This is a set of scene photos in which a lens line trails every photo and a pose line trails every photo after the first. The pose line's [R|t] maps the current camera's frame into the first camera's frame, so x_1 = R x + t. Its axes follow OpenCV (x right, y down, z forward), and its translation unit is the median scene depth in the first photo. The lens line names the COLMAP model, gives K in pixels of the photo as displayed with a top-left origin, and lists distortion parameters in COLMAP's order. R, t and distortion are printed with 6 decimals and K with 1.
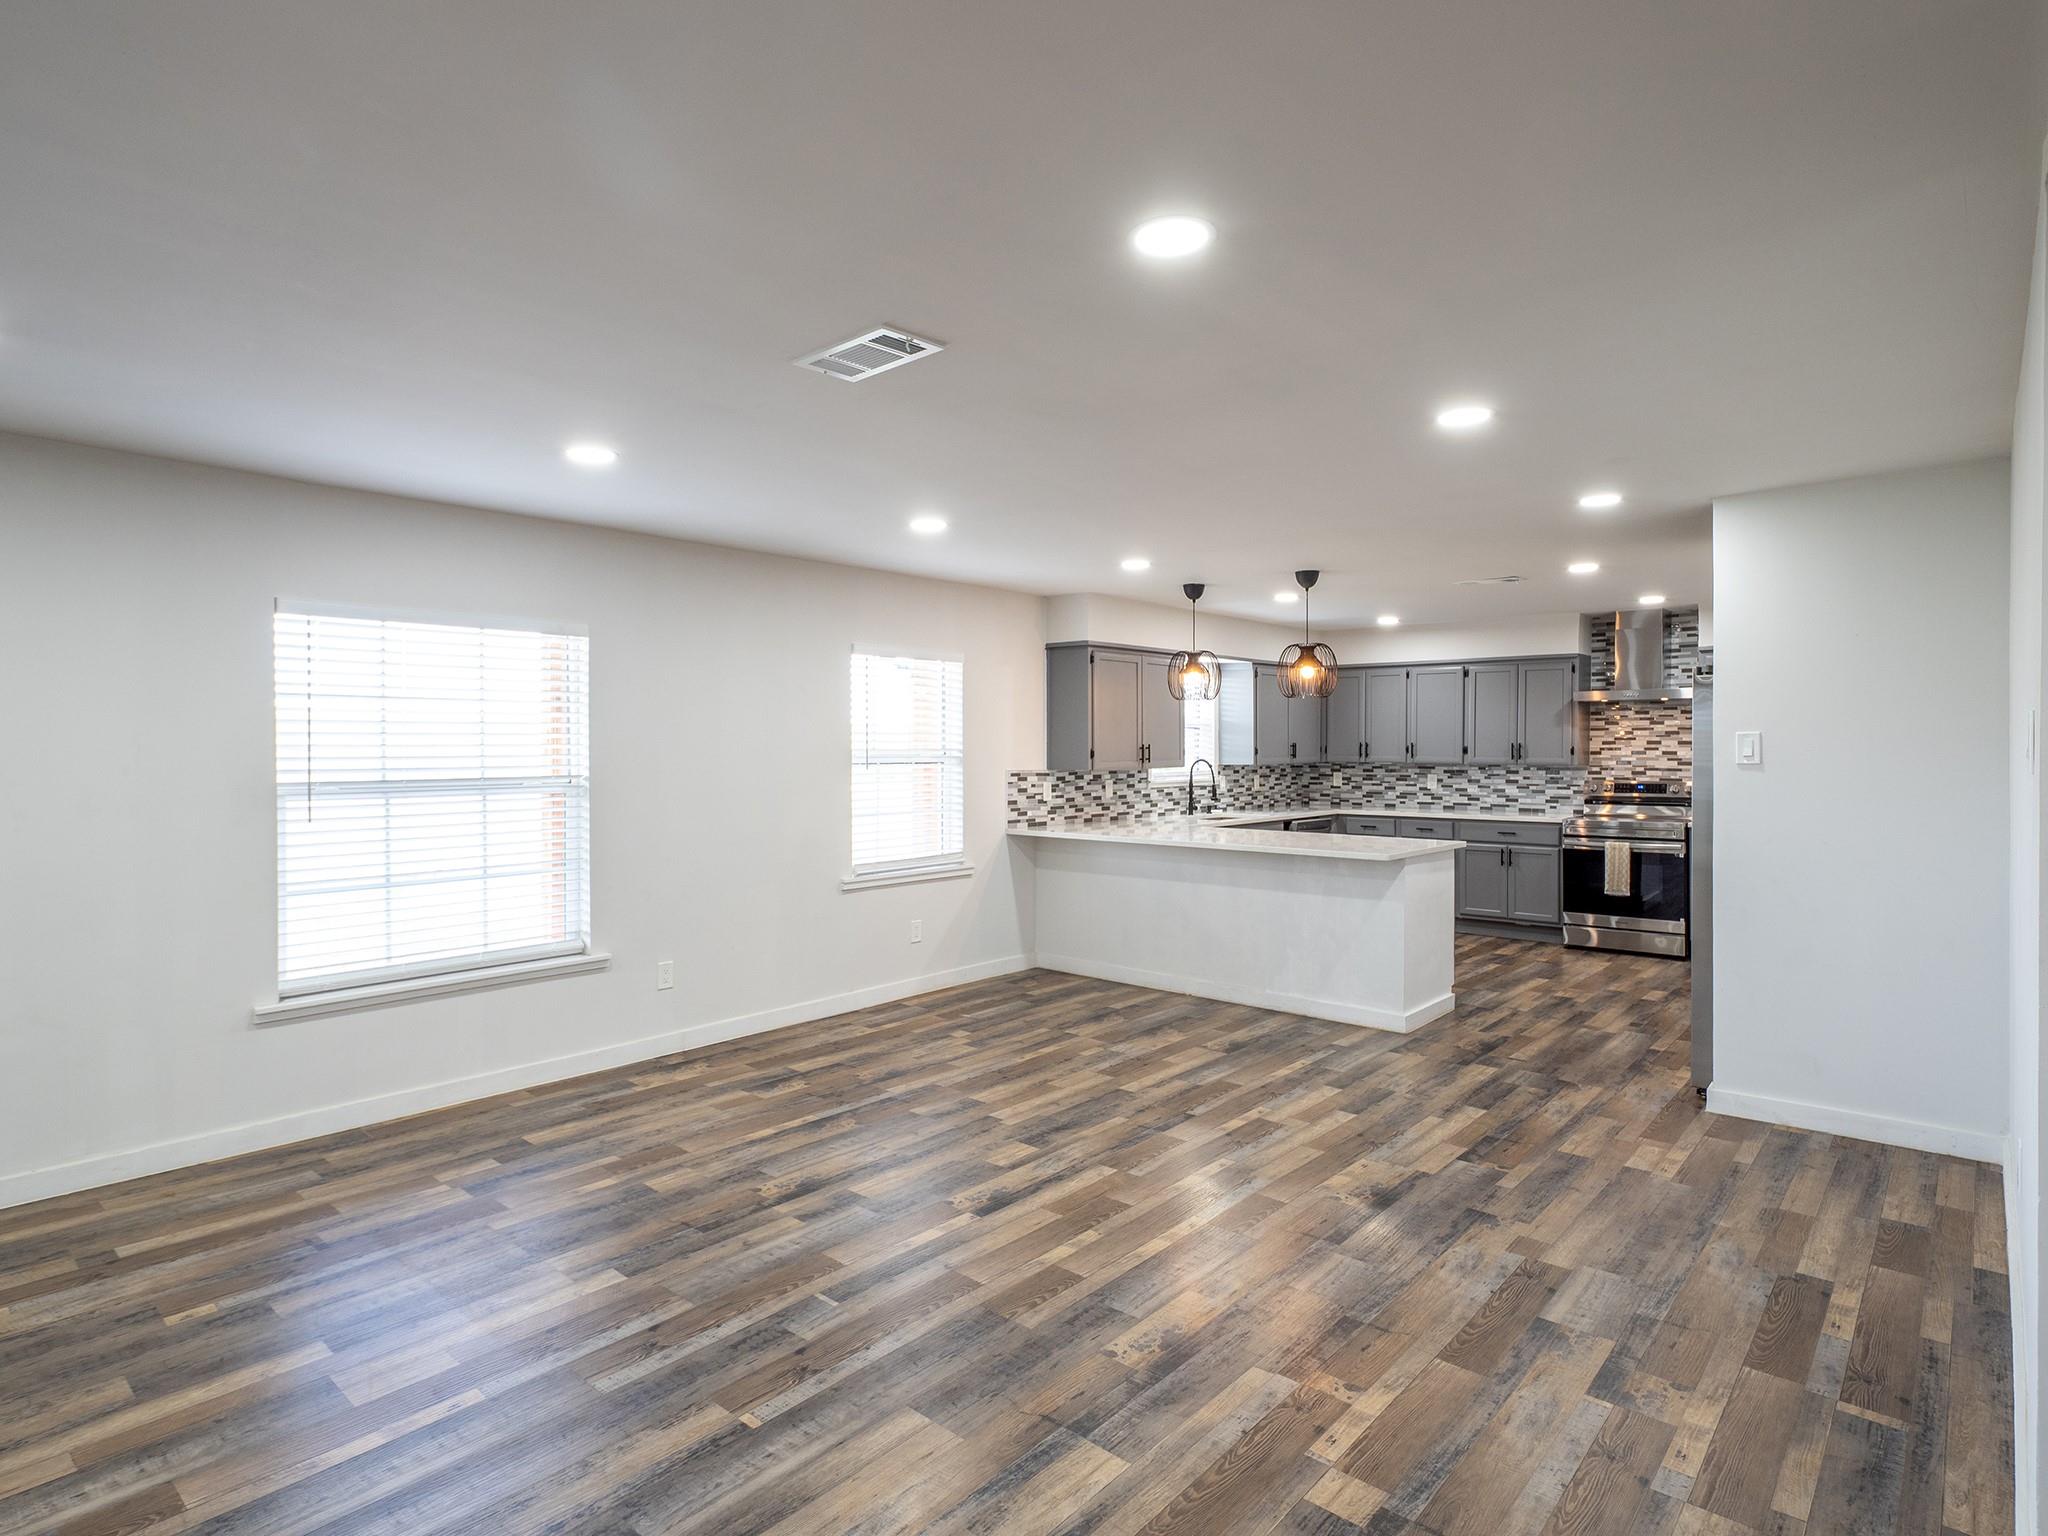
lens RADIAL K [[1091.0, 0, 1017.0], [0, 1091.0, 760.2], [0, 0, 1]] dist [-0.000650, -0.000173]
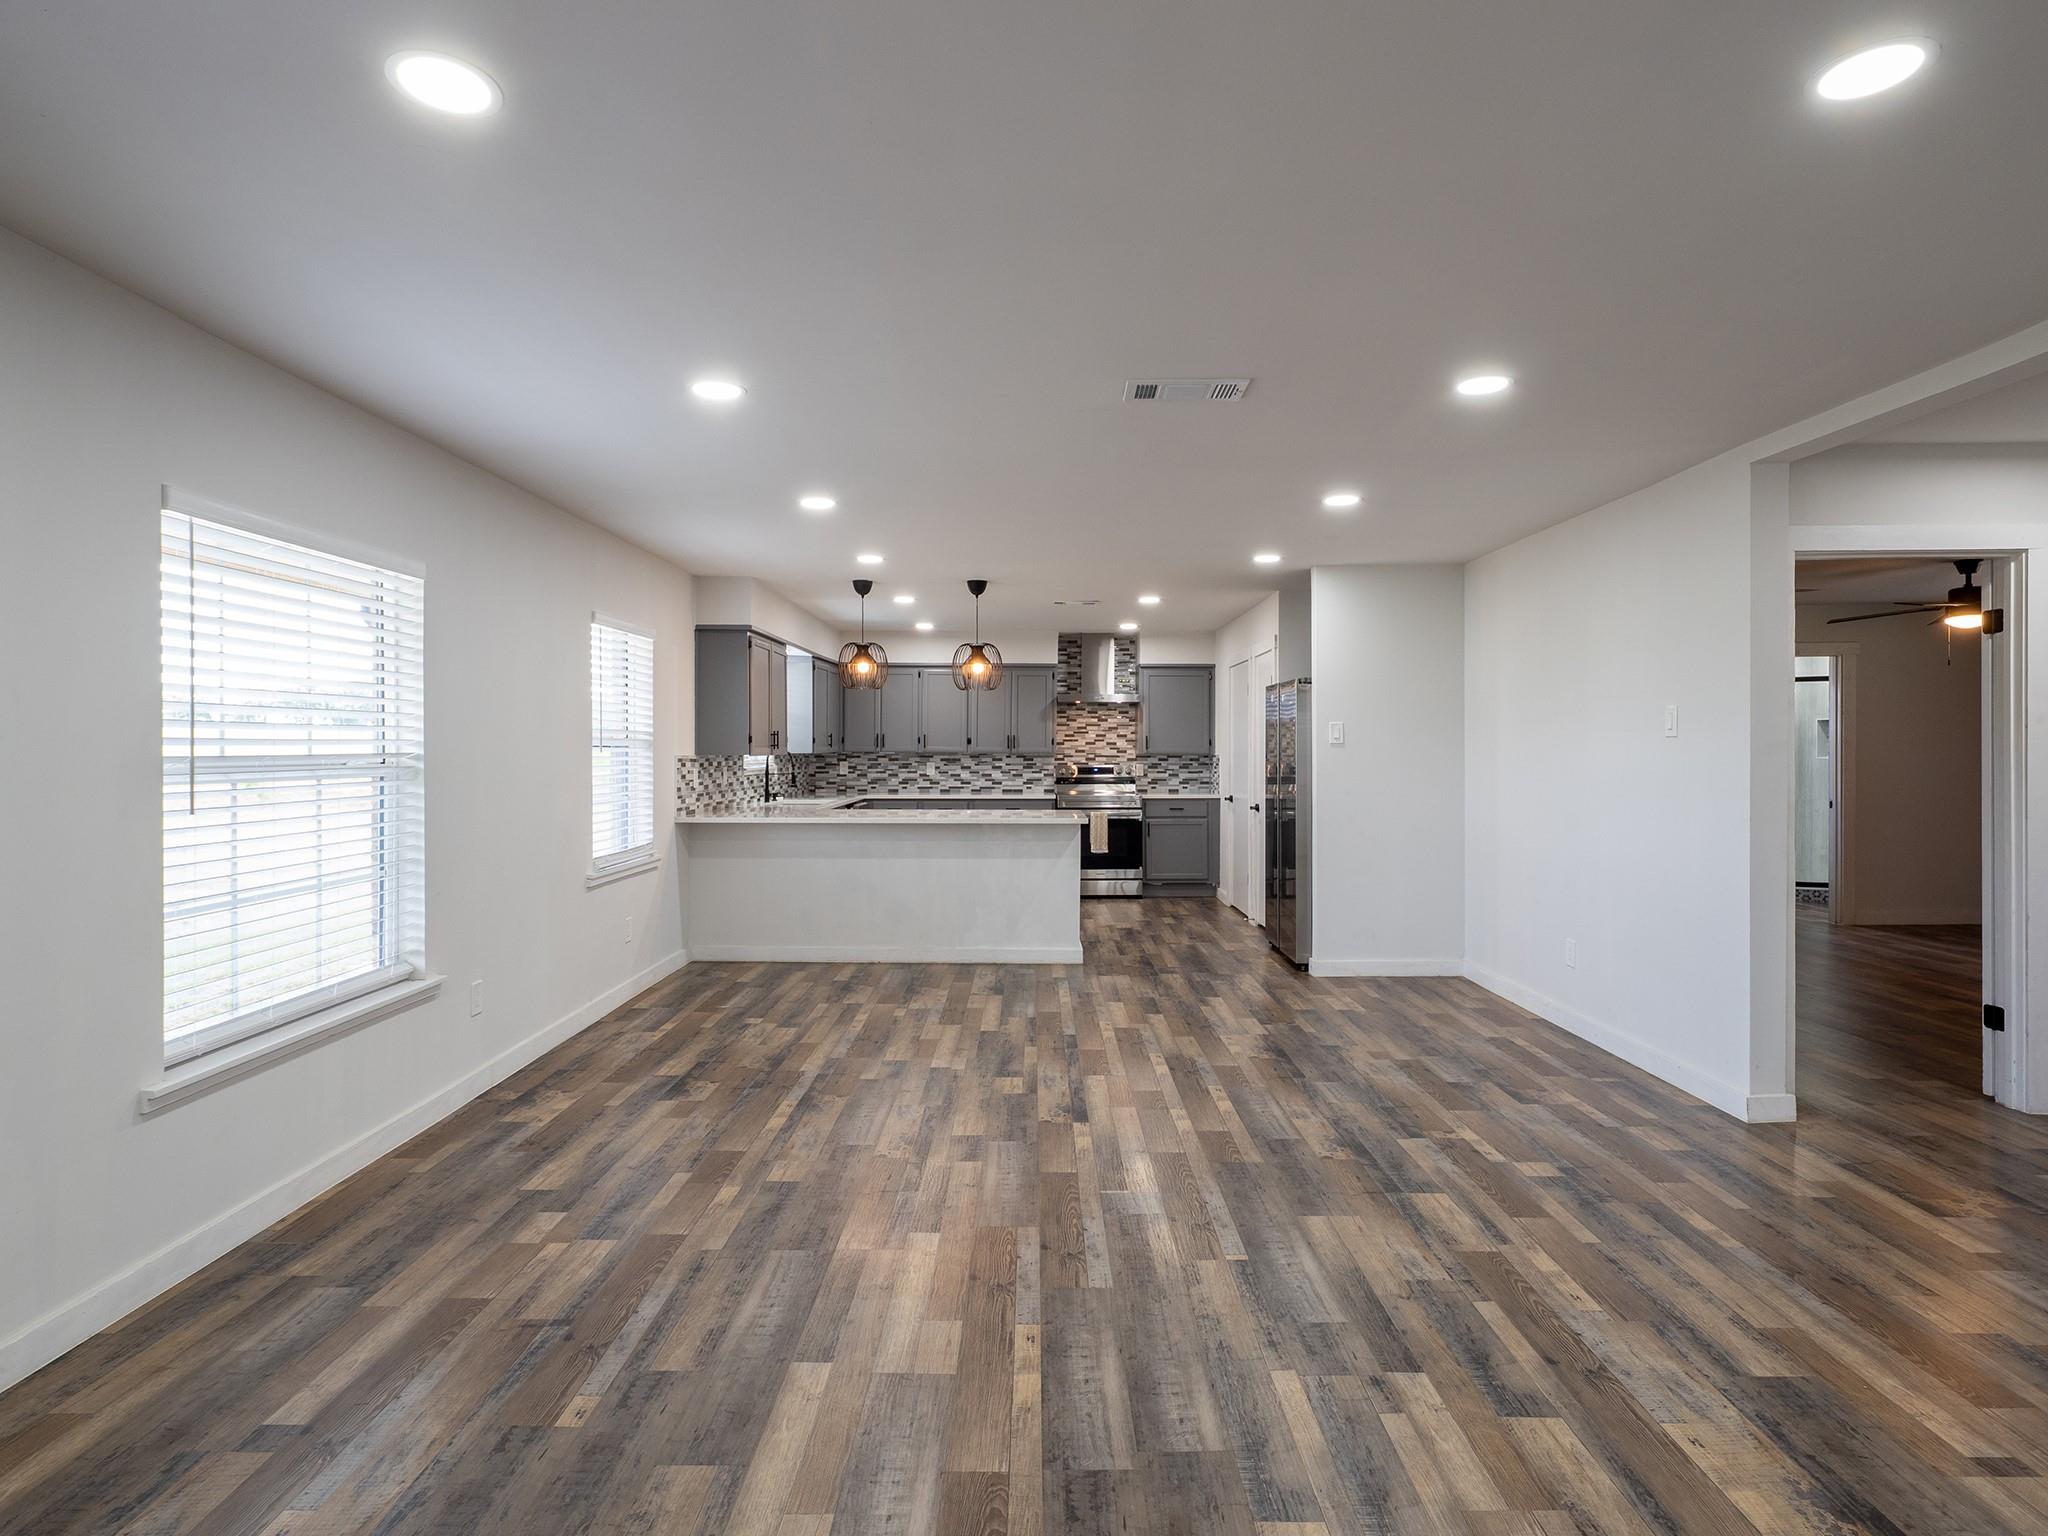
lens RADIAL K [[1114.1, 0, 1020.5], [0, 1114.1, 760.5], [0, 0, 1]] dist [-0.000215, -0.000080]
pose [[0.754585, -0.004211, 0.656189, -0.364333], [0.005326, 0.999986, 0.000293, 0.012831], [-0.656181, 0.003274, 0.754596, 0.061366]]
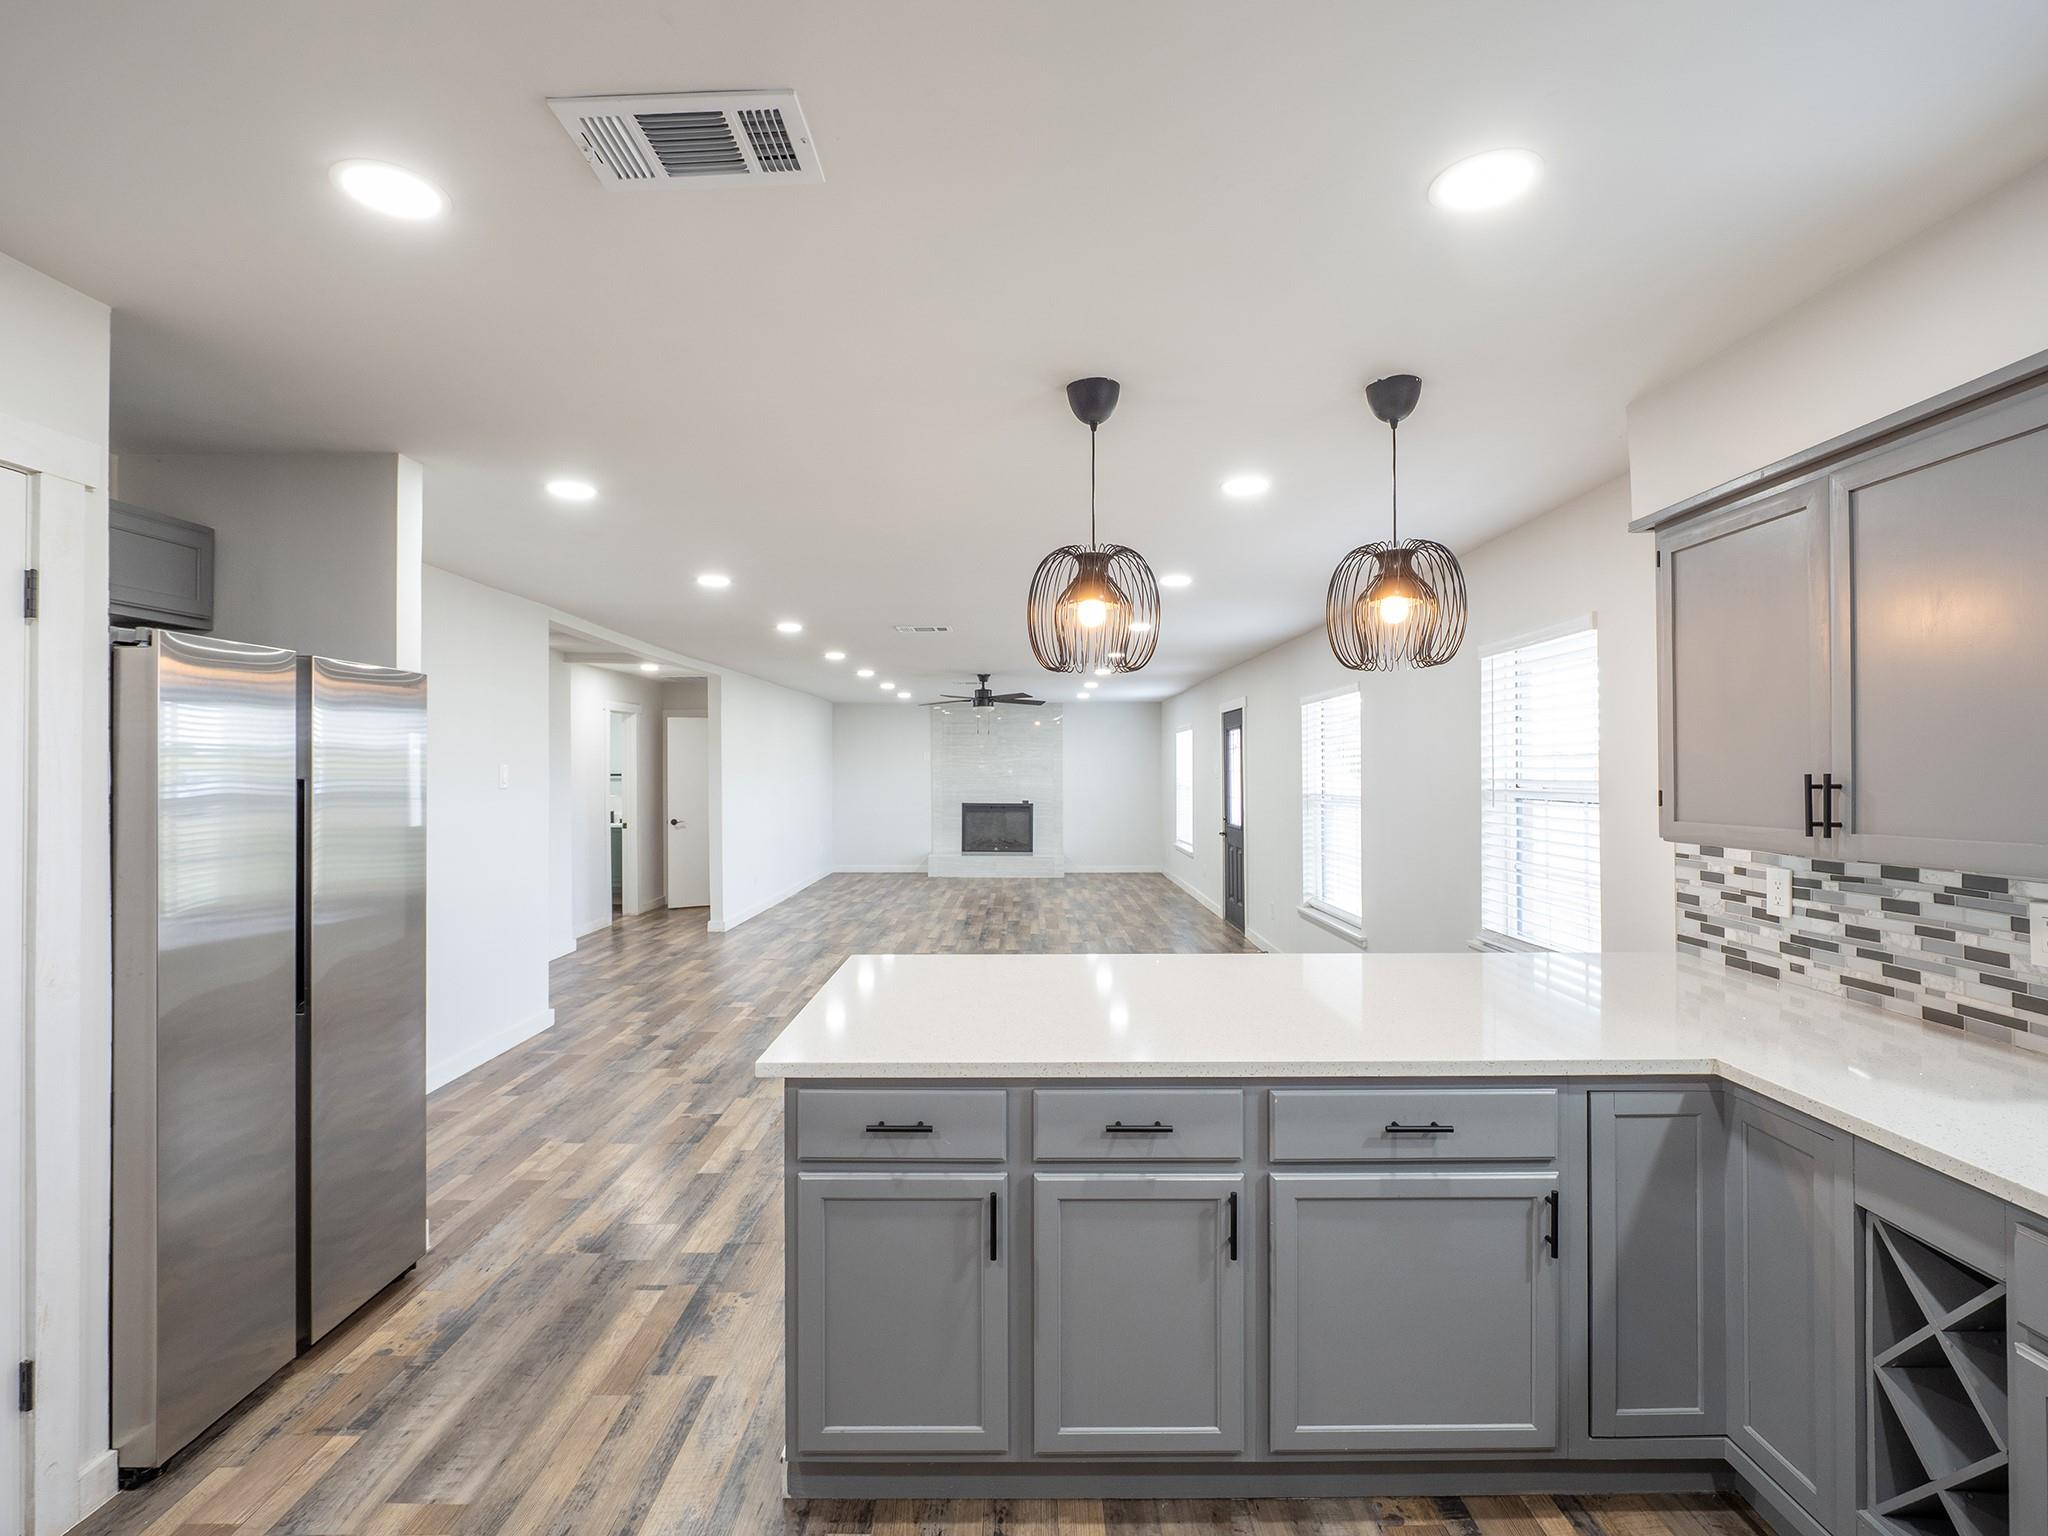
lens RADIAL K [[975.8, 0, 1014.5], [0, 975.8, 758.5], [0, 0, 1]] dist [-0.005783, -0.004509]
pose [[-0.752644, -0.005203, -0.658407, 0.422222], [-0.003495, 0.999986, -0.003907, -0.015724], [0.658419, -0.000639, -0.752652, 0.980468]]
